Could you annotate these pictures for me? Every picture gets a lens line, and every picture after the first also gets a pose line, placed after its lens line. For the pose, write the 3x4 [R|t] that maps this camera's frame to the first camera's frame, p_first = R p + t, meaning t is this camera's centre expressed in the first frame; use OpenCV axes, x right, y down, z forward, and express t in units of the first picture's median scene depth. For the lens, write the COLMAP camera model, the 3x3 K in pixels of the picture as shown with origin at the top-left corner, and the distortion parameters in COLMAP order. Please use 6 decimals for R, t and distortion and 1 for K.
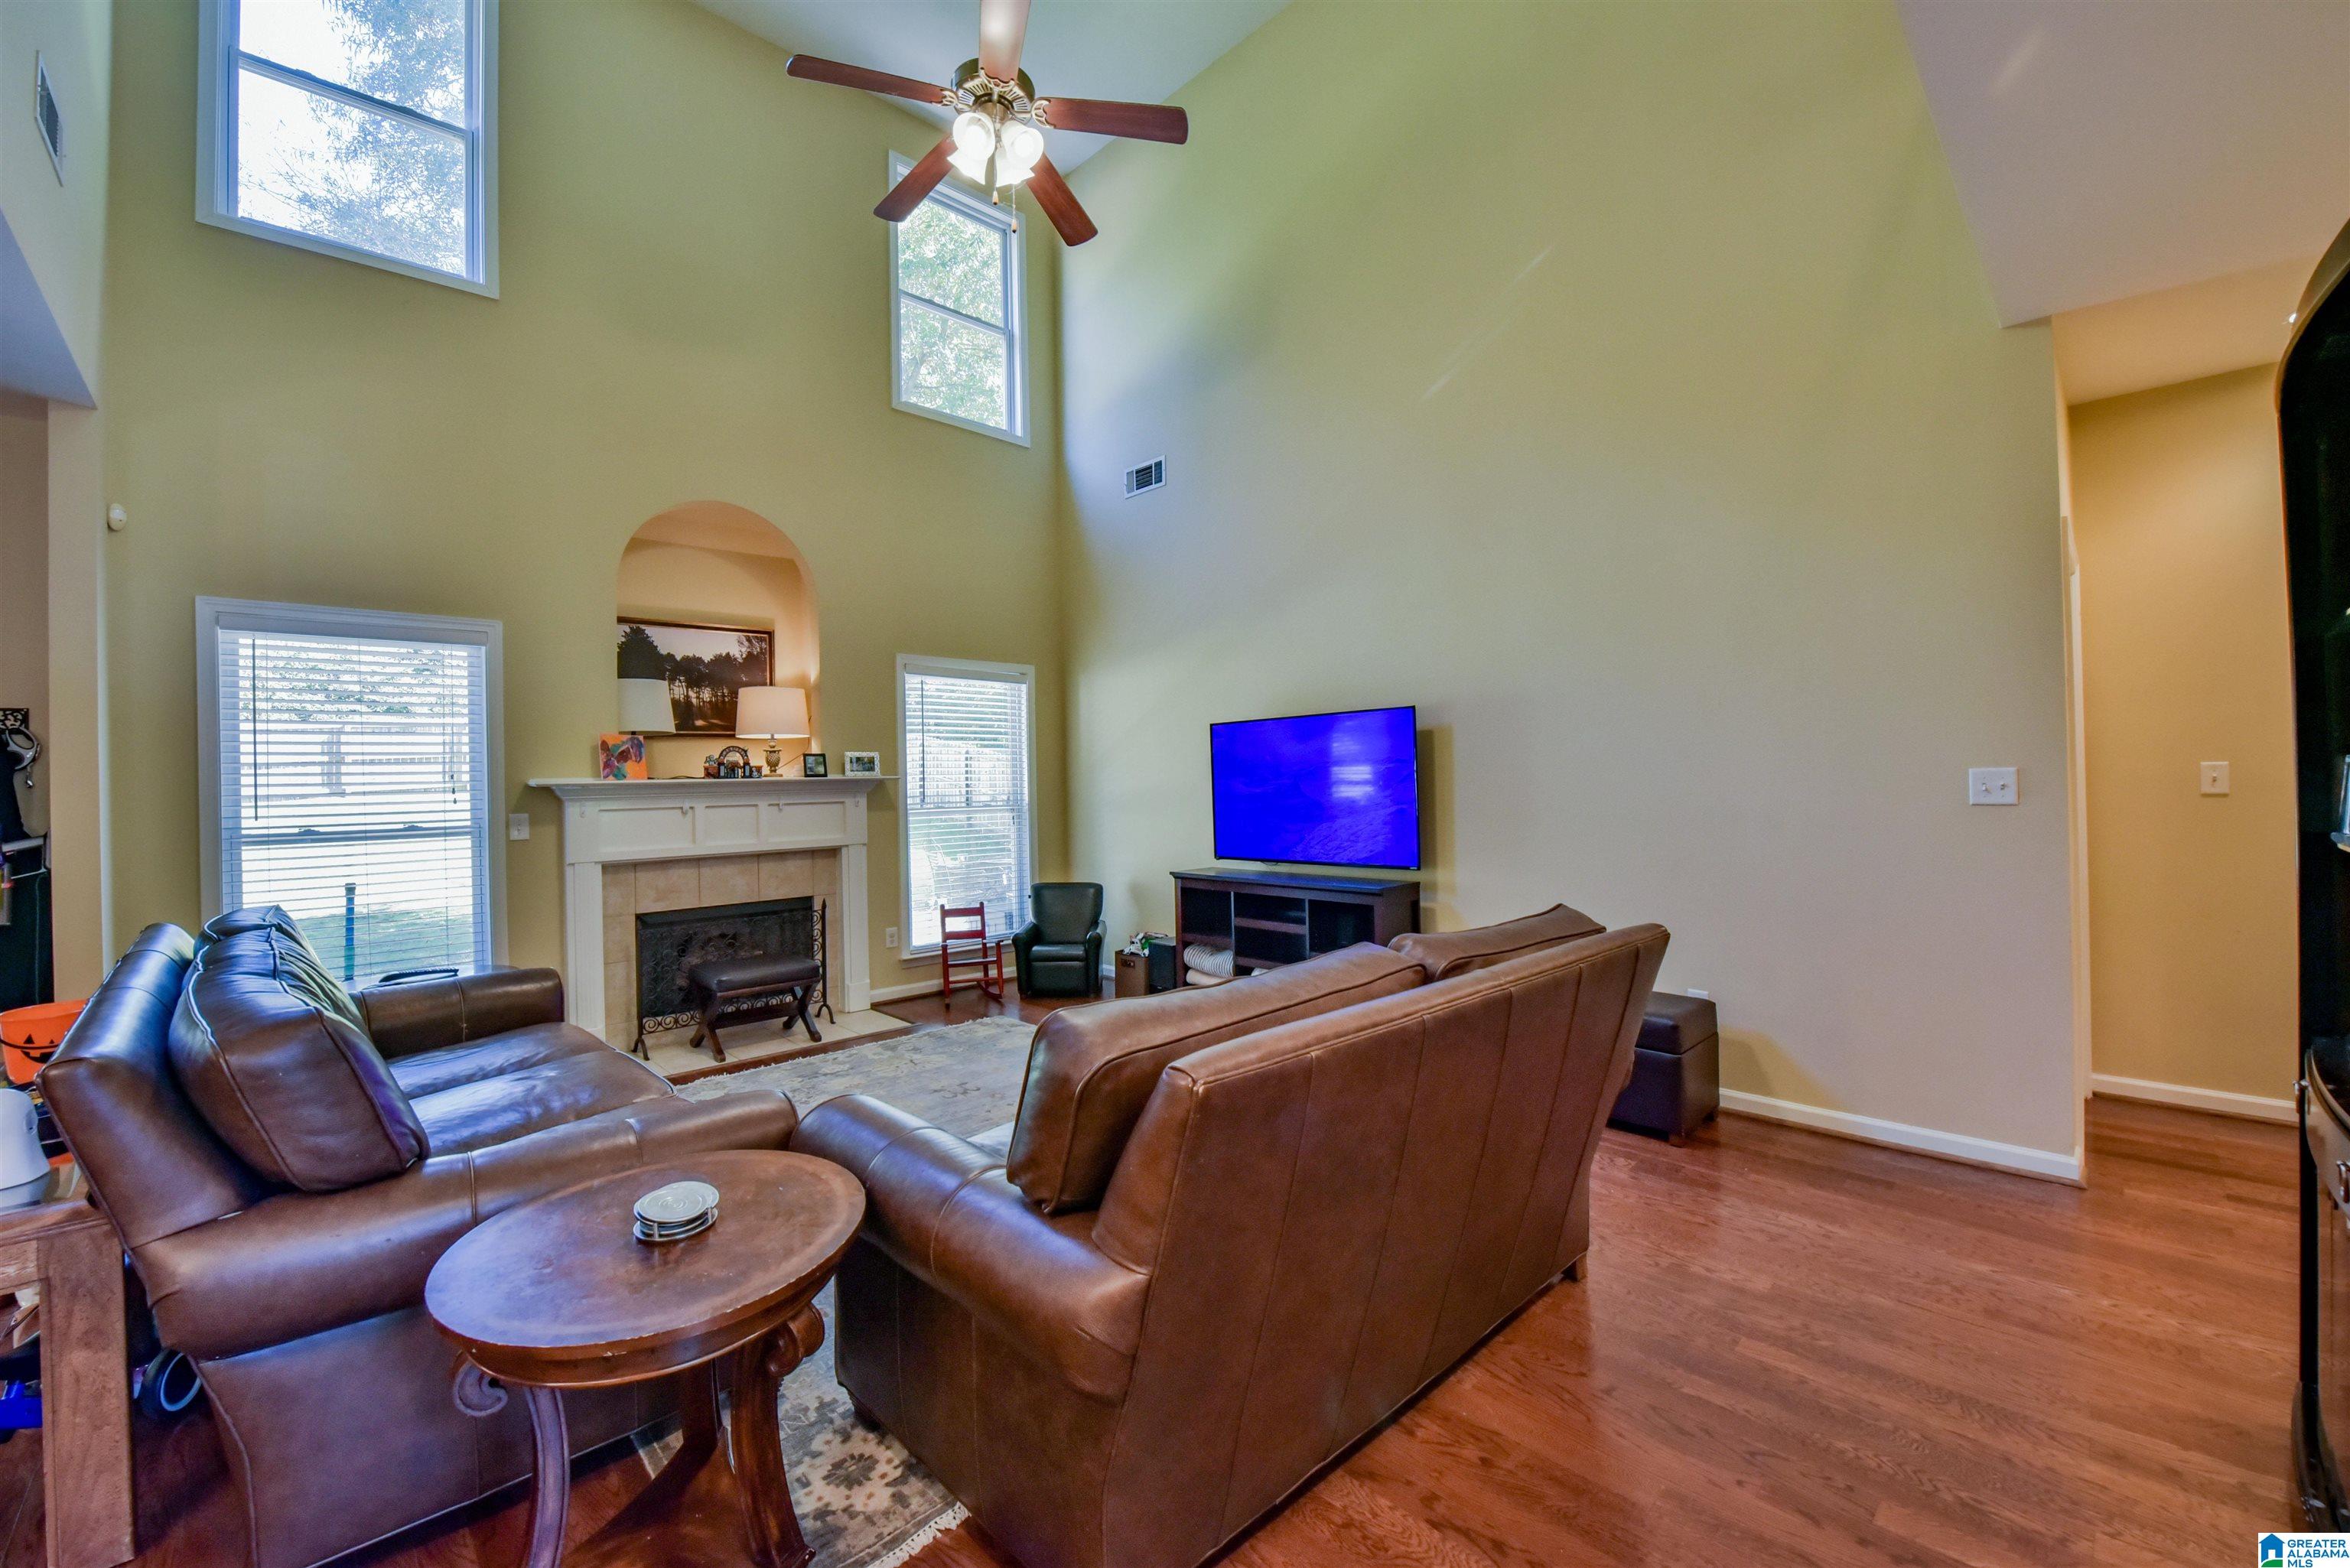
lens RADIAL K [[940.2, 0, 1183.9], [0, 940.2, 775.2], [0, 0, 1]] dist [-0.016210, -0.000027]
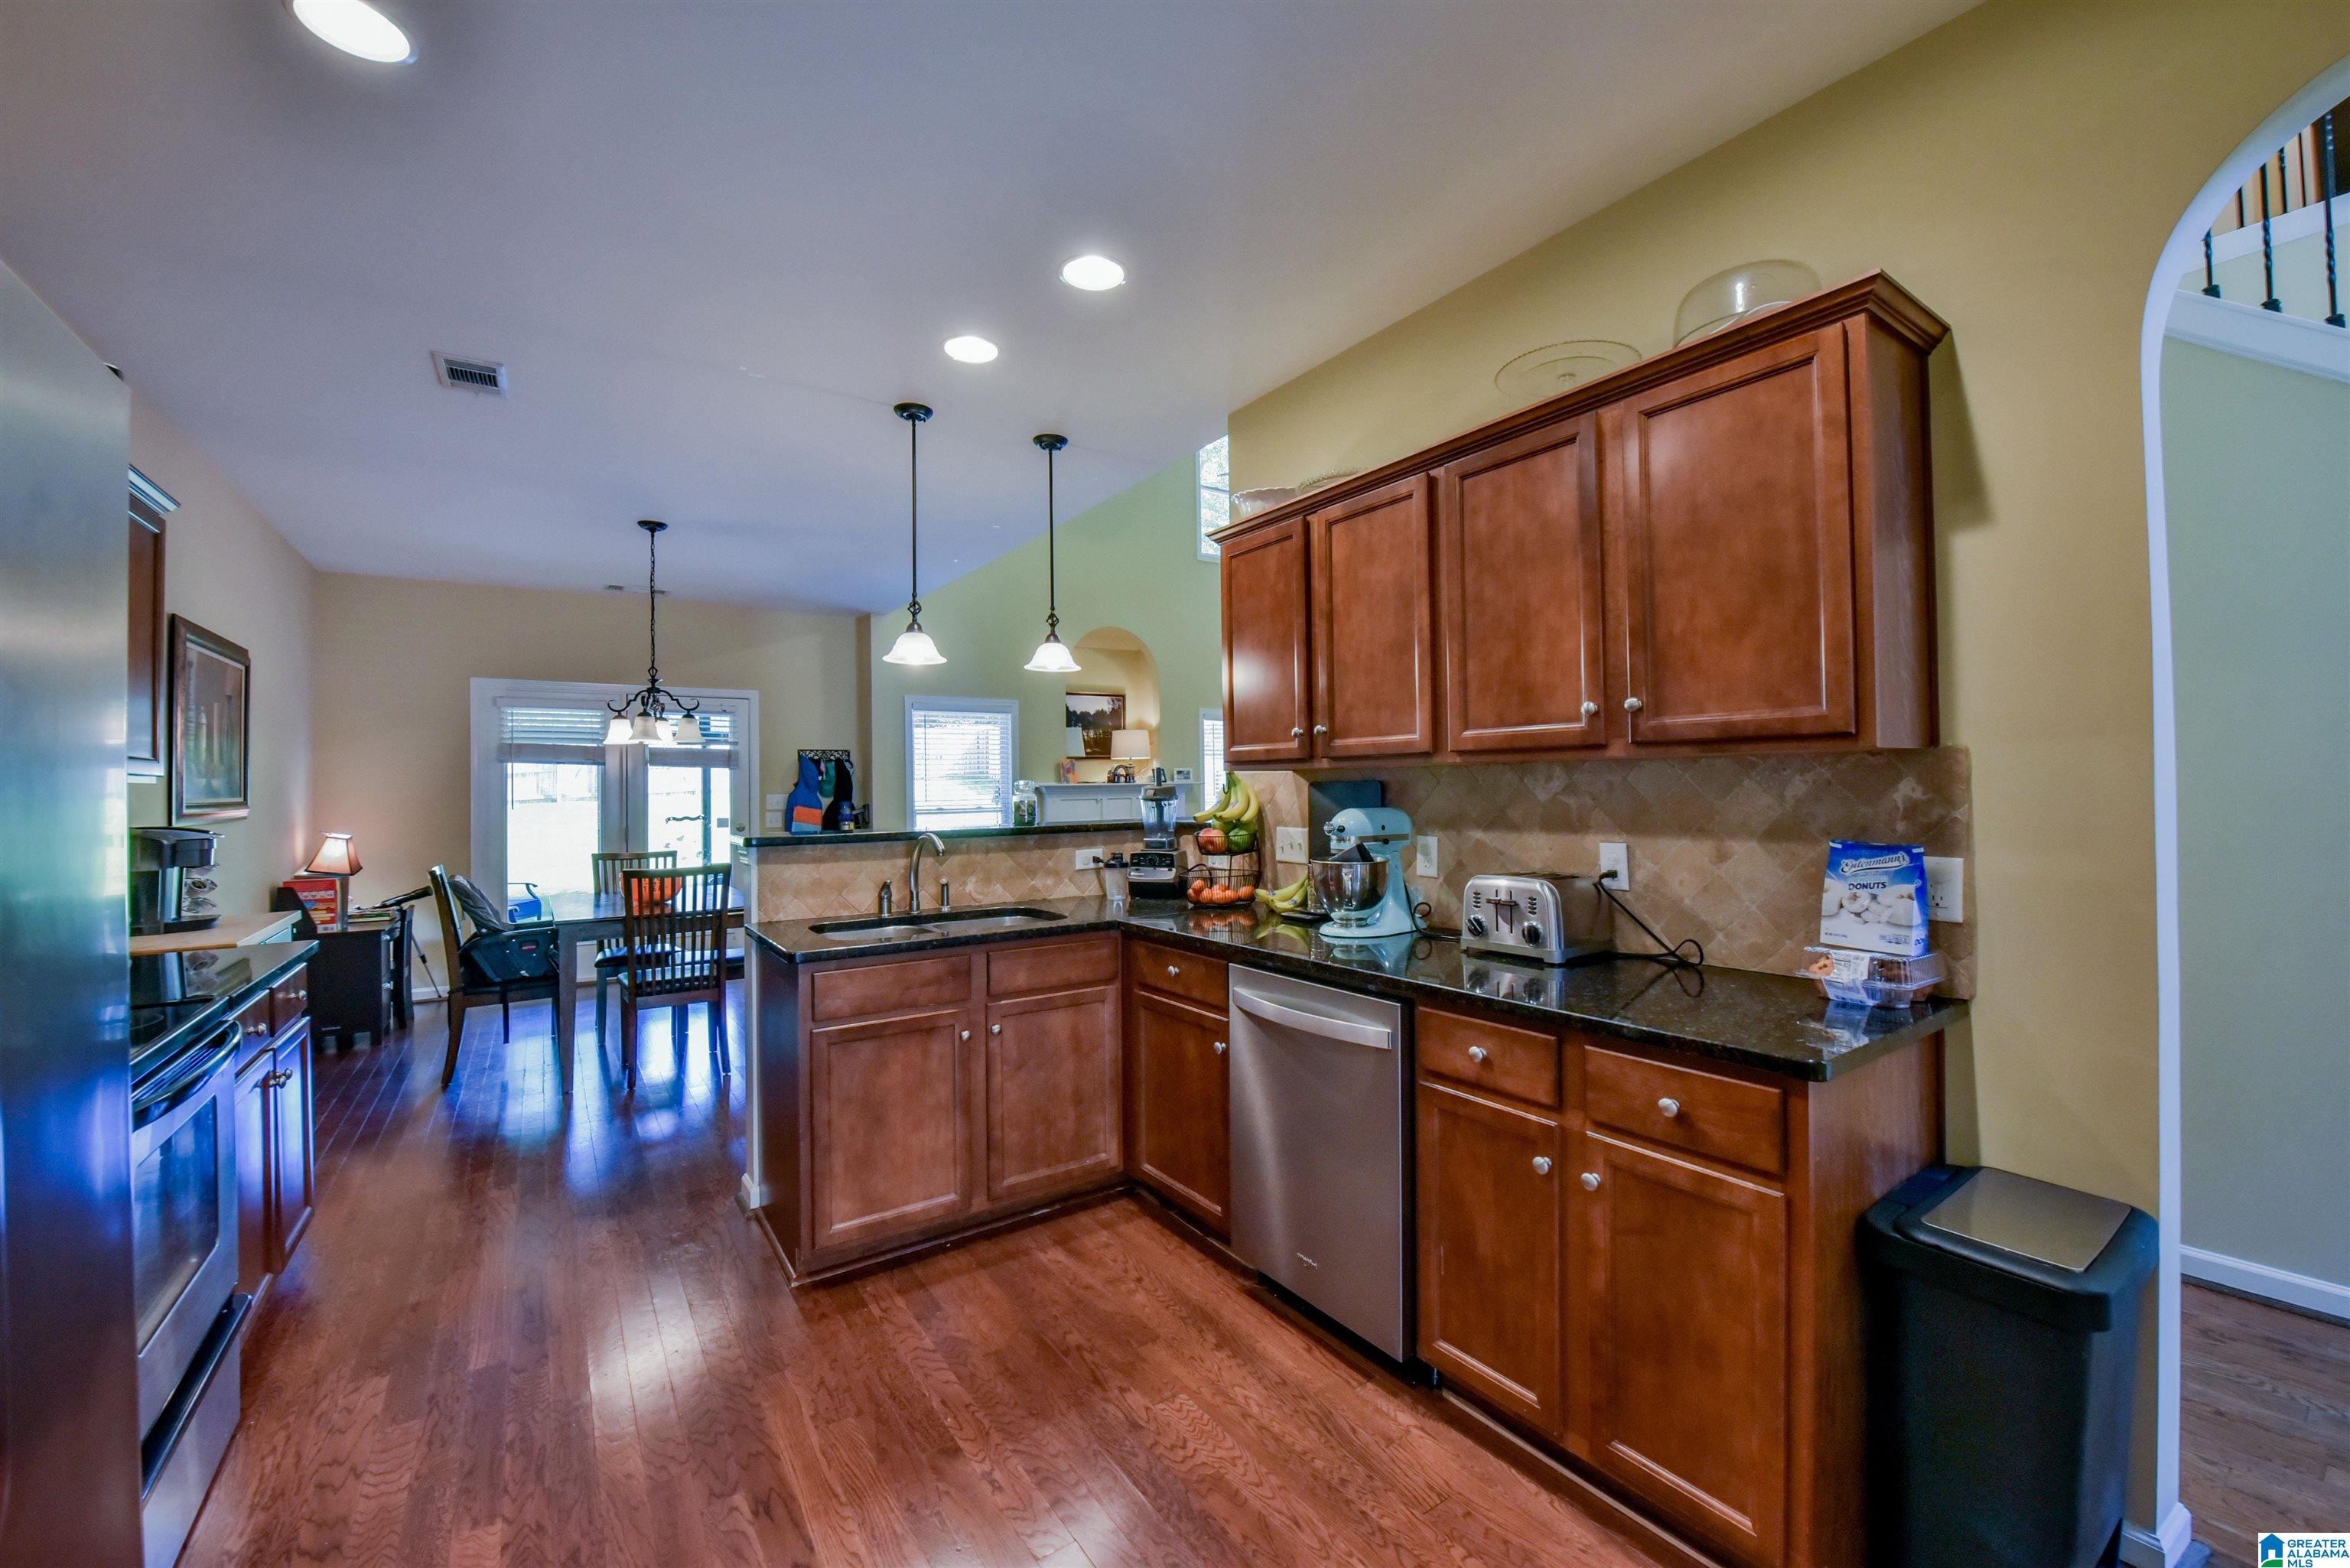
lens RADIAL K [[940.2, 0, 1183.6], [0, 940.2, 784.4], [0, 0, 1]] dist [-0.016210, -0.000027]
pose [[0.987962, 0.004654, -0.154627, -0.079680], [-0.003673, 0.999971, 0.006627, -0.005353], [0.154653, -0.005979, 0.987951, -0.691988]]
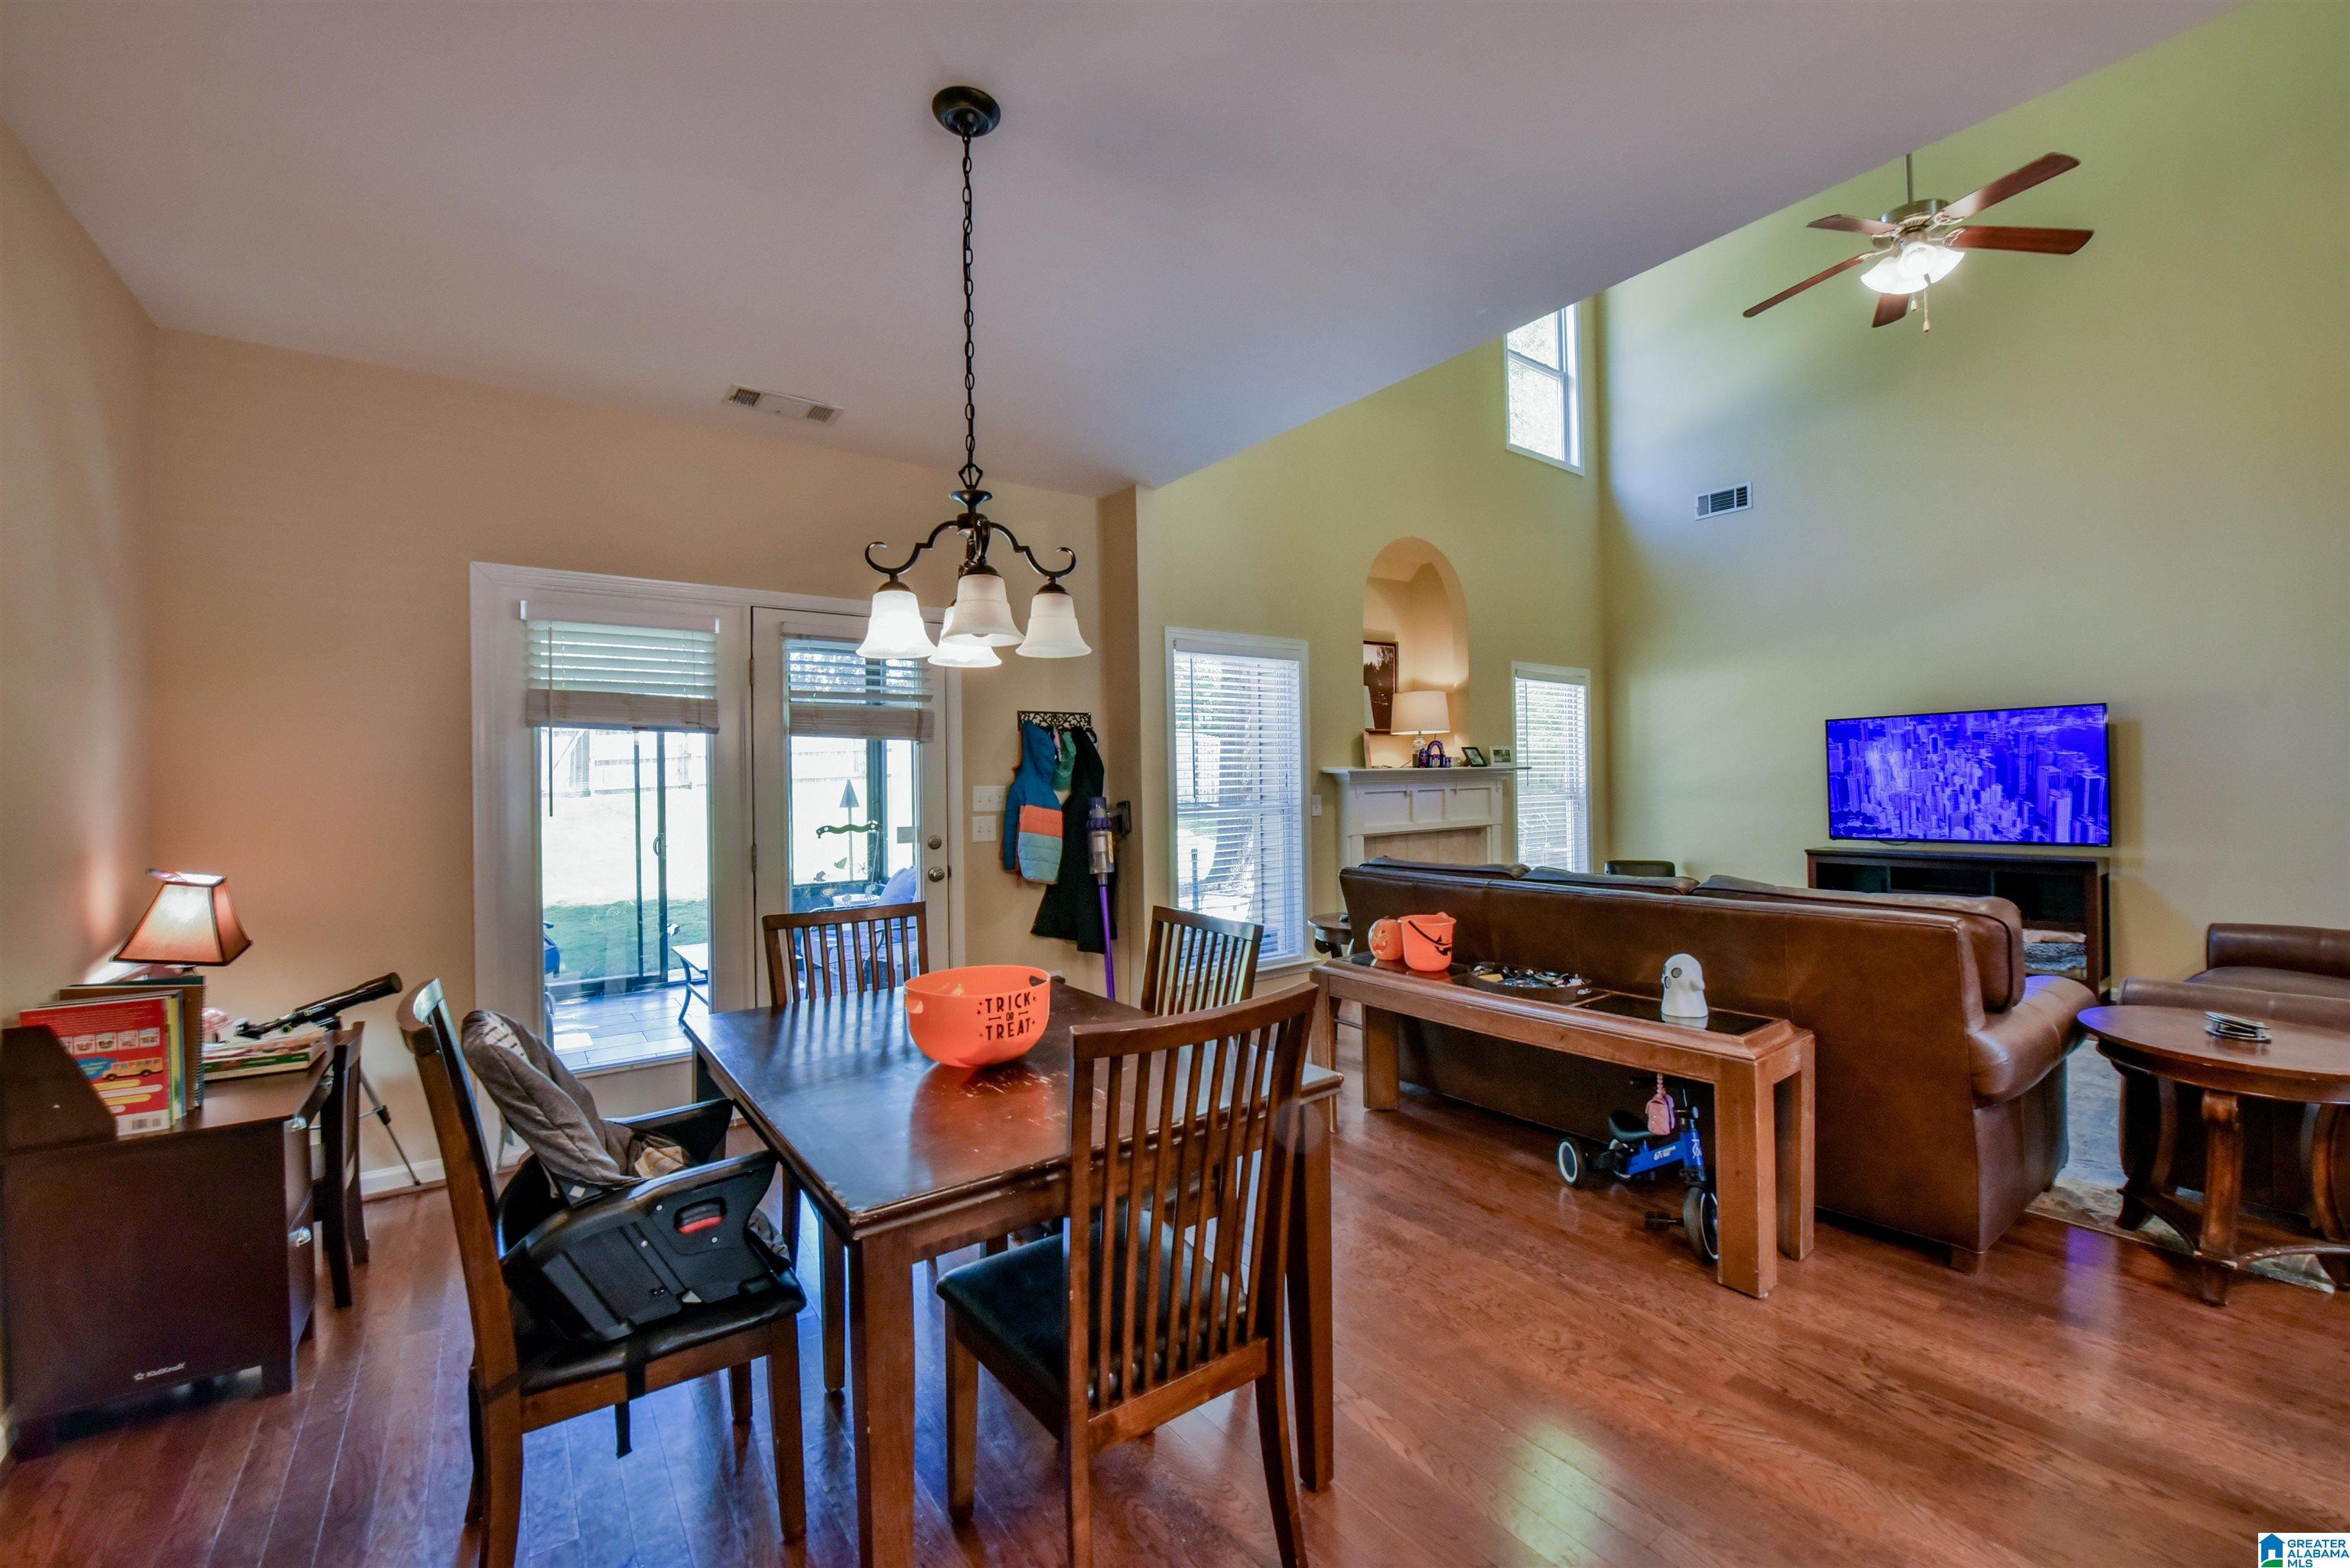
lens RADIAL K [[940.2, 0, 1166.6], [0, 940.2, 784.4], [0, 0, 1]] dist [-0.016210, -0.000027]
pose [[0.990975, 0.002168, -0.134029, -0.608985], [-0.000317, 0.999904, 0.013833, 0.007804], [0.134046, -0.013665, 0.990881, -0.221784]]
